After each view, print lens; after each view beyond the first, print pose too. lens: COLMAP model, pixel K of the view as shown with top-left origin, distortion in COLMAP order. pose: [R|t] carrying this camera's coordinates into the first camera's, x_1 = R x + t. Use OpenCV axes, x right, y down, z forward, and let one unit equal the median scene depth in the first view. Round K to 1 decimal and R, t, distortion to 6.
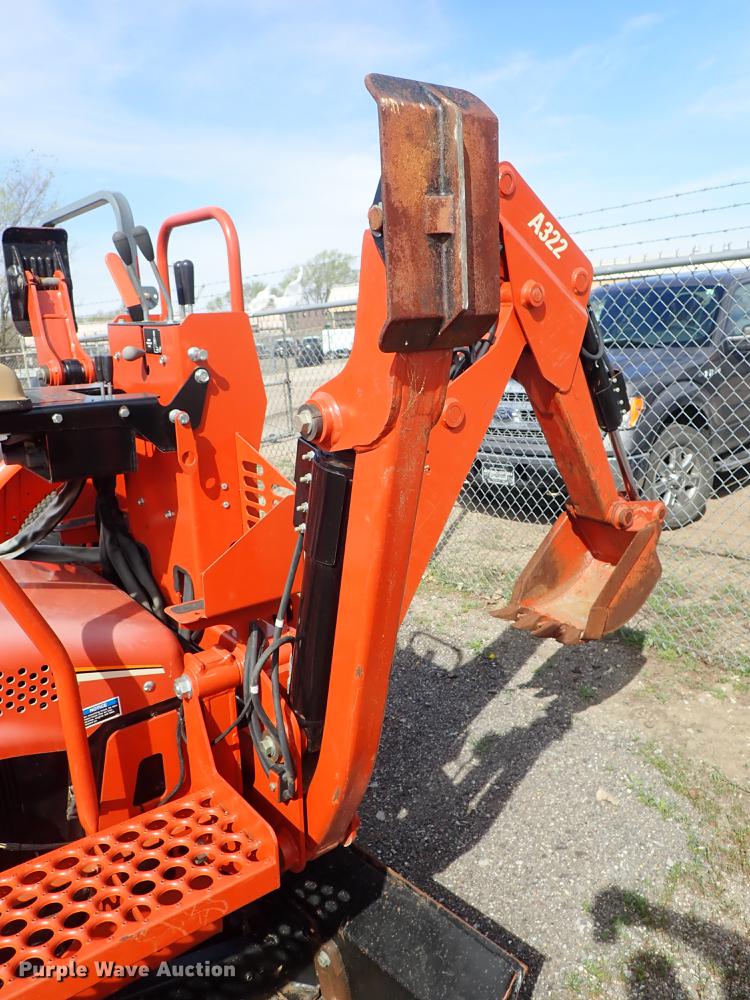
lens RADIAL K [[746.7, 0, 379.2], [0, 746.7, 506.4], [0, 0, 1]] dist [0.002675, 0.027793]
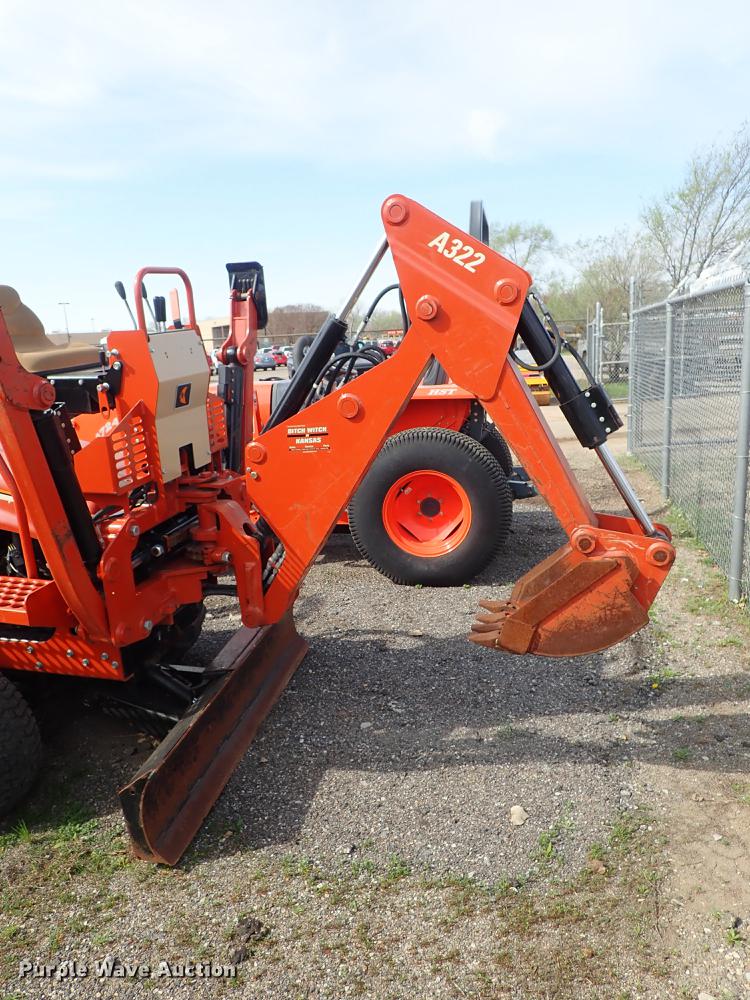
lens RADIAL K [[746.7, 0, 374.5], [0, 746.7, 504.7], [0, 0, 1]] dist [0.002675, 0.027793]
pose [[0.591829, 0.215513, -0.776719, 1.051121], [-0.176610, 0.974851, 0.135918, -0.133337], [0.786478, 0.056736, 0.615007, 0.269074]]
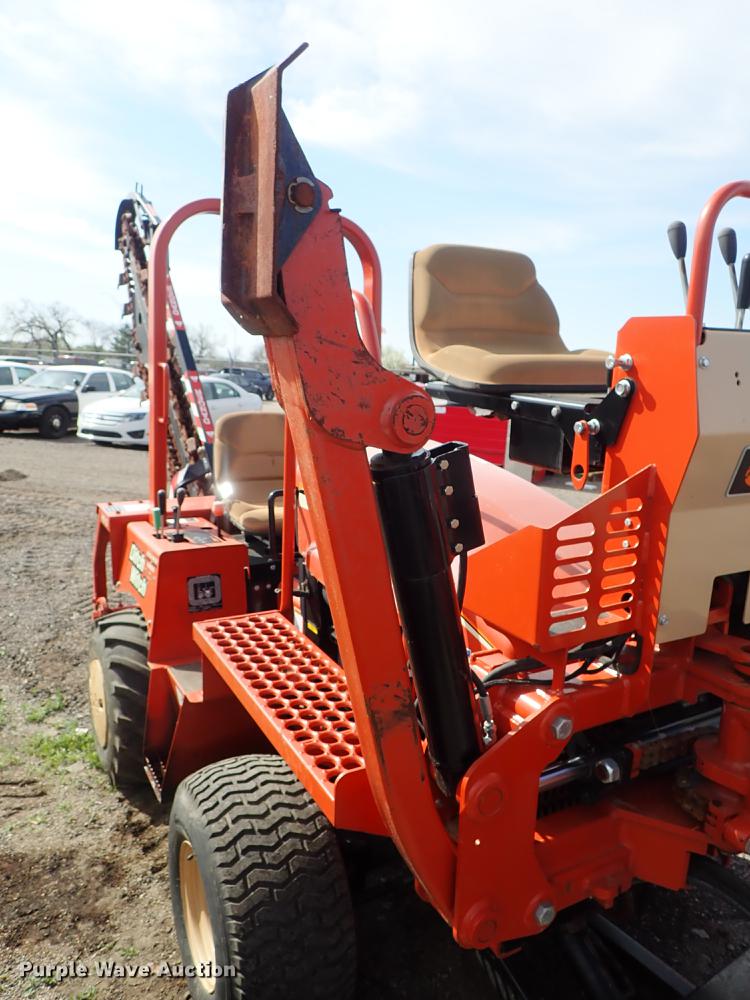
lens RADIAL K [[746.7, 0, 368.4], [0, 746.7, 508.0], [0, 0, 1]] dist [0.002675, 0.027793]
pose [[-0.154832, 0.233121, -0.960043, 0.446767], [-0.282808, 0.920636, 0.269162, -0.129391], [0.946597, 0.313183, -0.076615, 0.551795]]
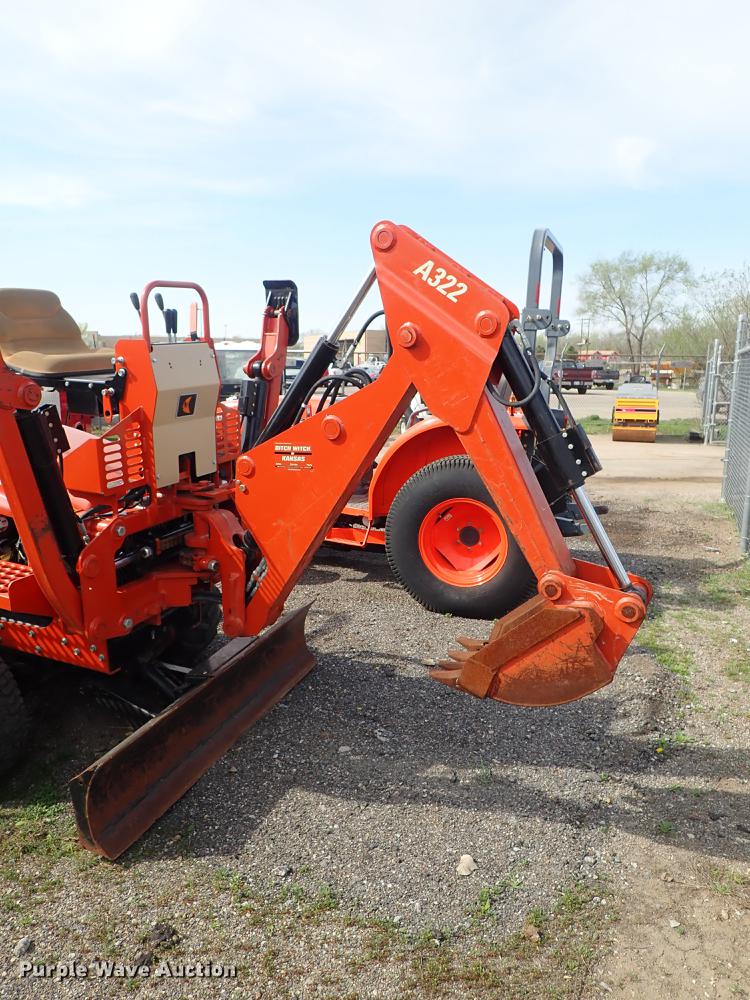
lens RADIAL K [[746.7, 0, 373.6], [0, 746.7, 505.5], [0, 0, 1]] dist [0.002675, 0.027793]
pose [[0.453335, 0.245218, -0.856945, 1.148976], [-0.247669, 0.958207, 0.143174, -0.184646], [0.856240, 0.147333, 0.495122, 0.441027]]
